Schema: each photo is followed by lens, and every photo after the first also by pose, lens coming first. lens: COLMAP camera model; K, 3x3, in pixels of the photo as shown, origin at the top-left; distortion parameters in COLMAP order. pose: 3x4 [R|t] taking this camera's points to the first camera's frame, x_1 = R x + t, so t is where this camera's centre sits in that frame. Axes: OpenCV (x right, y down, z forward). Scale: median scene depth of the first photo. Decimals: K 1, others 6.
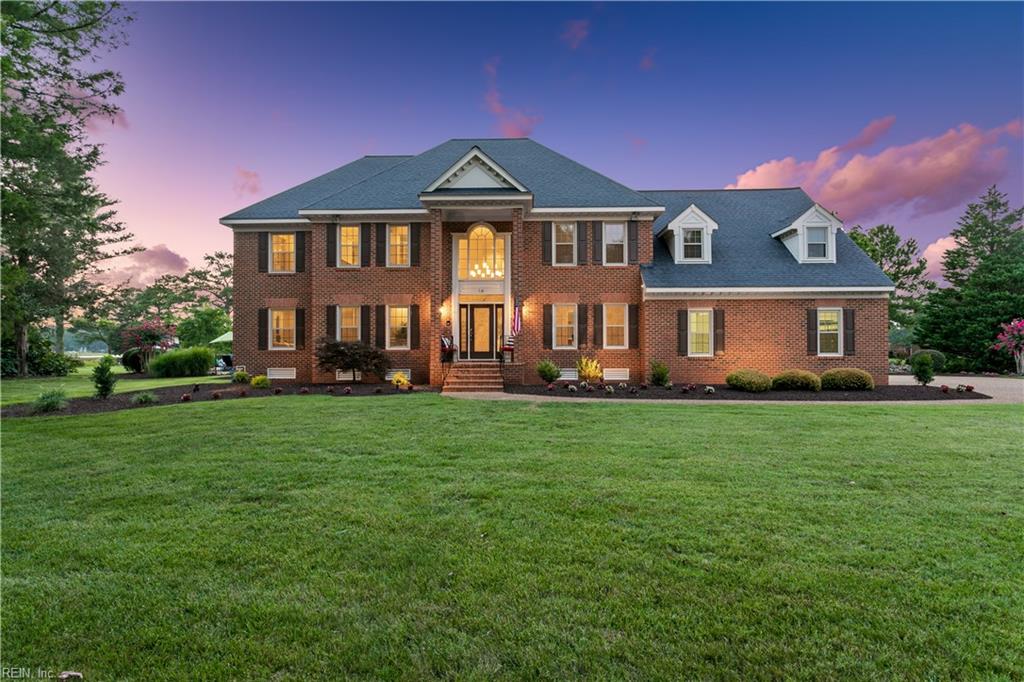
lens RADIAL K [[564.5, 0, 516.2], [0, 564.5, 334.5], [0, 0, 1]] dist [-0.007973, -0.000782]
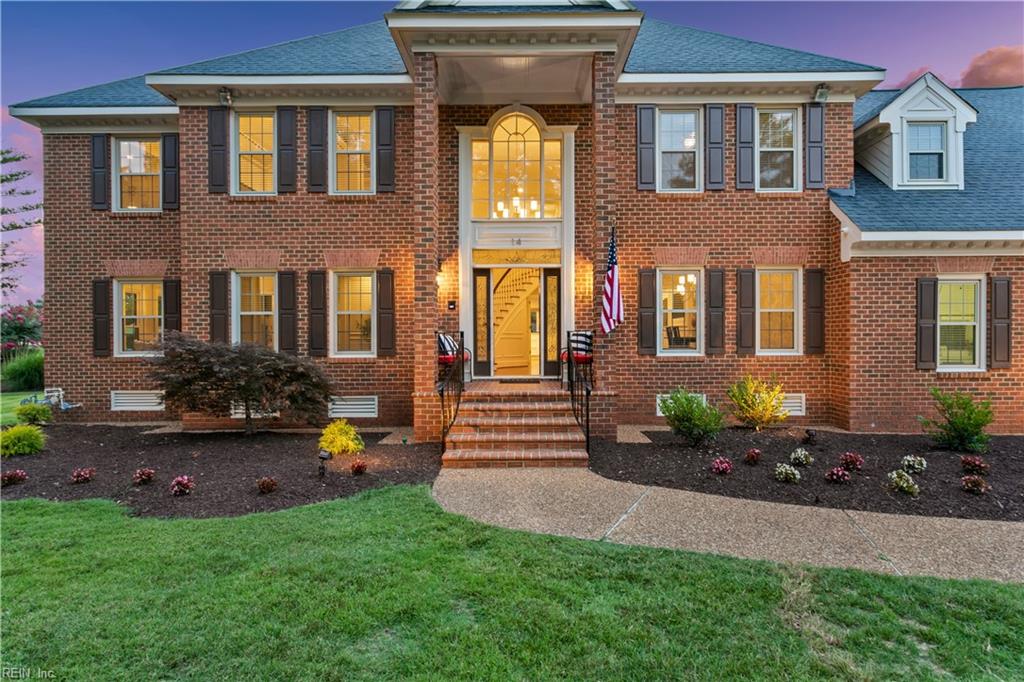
lens RADIAL K [[555.1, 0, 517.3], [0, 555.1, 334.6], [0, 0, 1]] dist [0.006483, -0.000302]
pose [[0.999941, -0.001716, 0.010754, -0.066389], [0.001502, 0.999801, 0.019870, -0.003825], [-0.010786, -0.019852, 0.999745, 0.497500]]
